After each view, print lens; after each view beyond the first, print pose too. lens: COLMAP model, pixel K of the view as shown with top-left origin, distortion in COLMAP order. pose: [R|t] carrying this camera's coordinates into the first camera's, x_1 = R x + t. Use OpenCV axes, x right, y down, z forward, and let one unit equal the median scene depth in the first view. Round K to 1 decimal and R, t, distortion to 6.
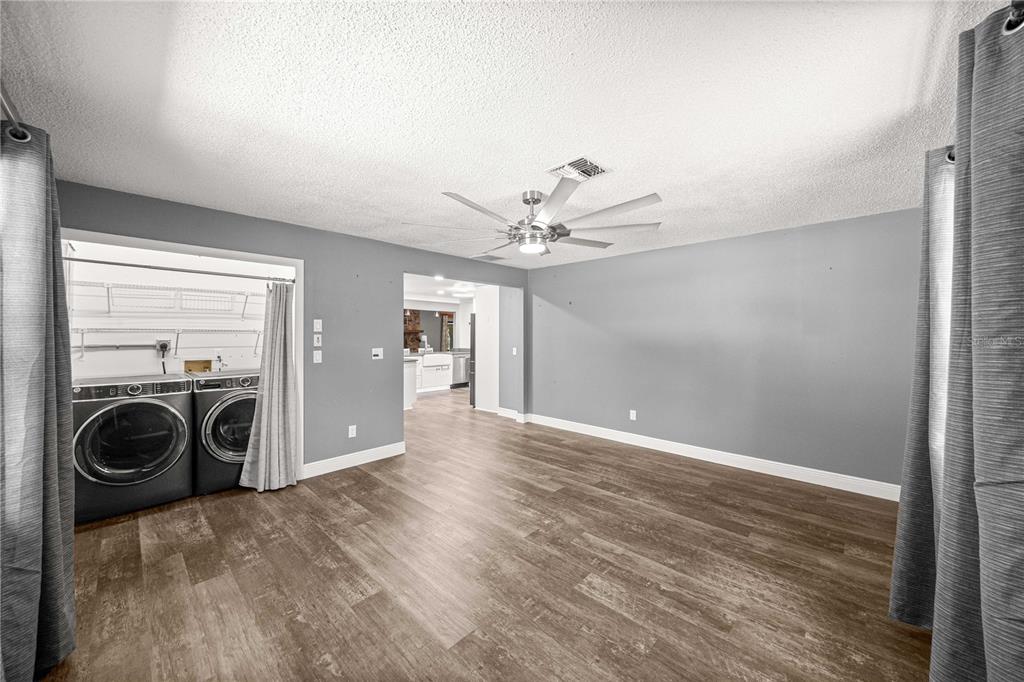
lens RADIAL K [[382.2, 0, 506.7], [0, 382.2, 339.3], [0, 0, 1]] dist [0.000347, -0.000014]
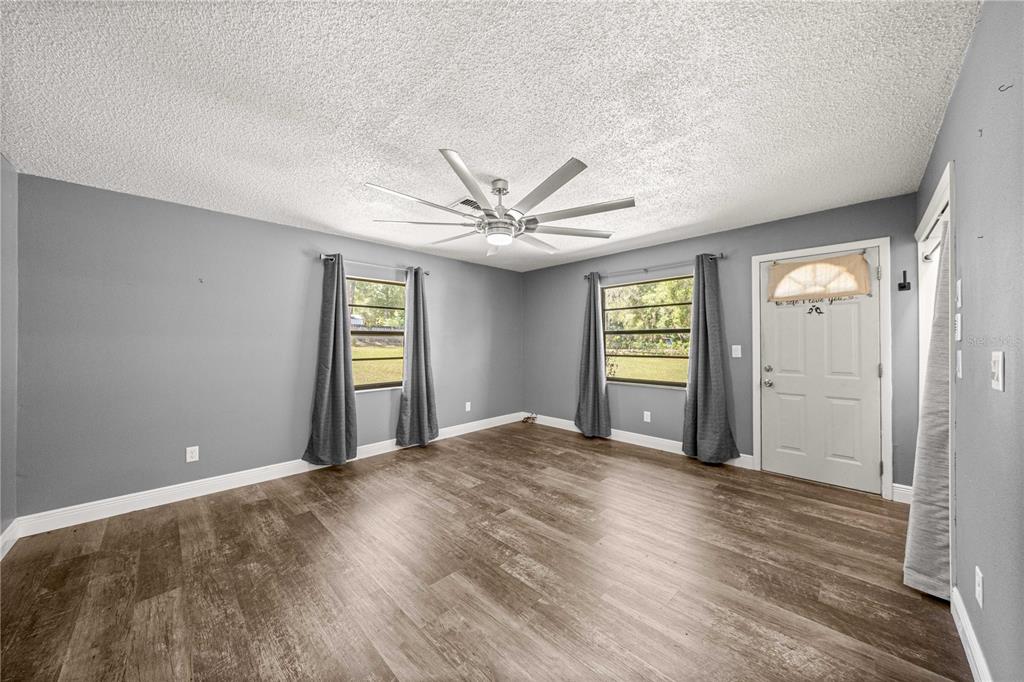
lens RADIAL K [[351.2, 0, 512.9], [0, 351.2, 343.1], [0, 0, 1]] dist [0.002227, -0.000240]
pose [[-0.999914, 0.004519, 0.012299, 0.024656], [0.004600, 0.999967, 0.006625, 0.023750], [-0.012268, 0.006681, -0.999902, 1.947603]]
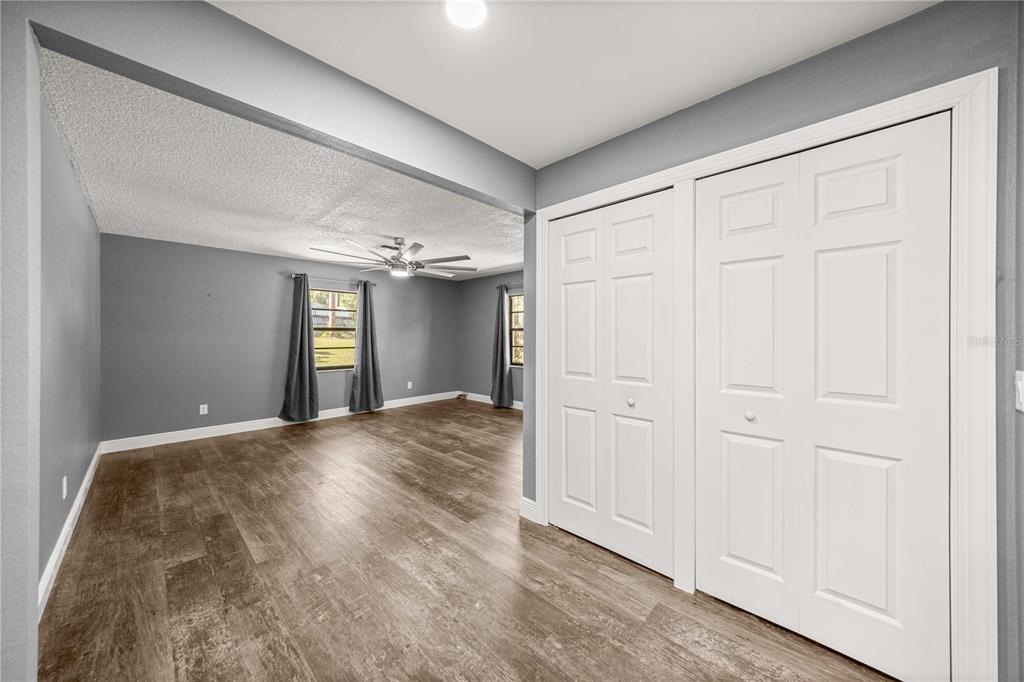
lens RADIAL K [[351.2, 0, 513.4], [0, 351.2, 339.0], [0, 0, 1]] dist [0.002227, -0.000240]
pose [[-0.999871, 0.001085, -0.016011, -0.396429], [0.000840, 0.999882, 0.015327, 0.013364], [0.016025, 0.015311, -0.999754, 2.539607]]
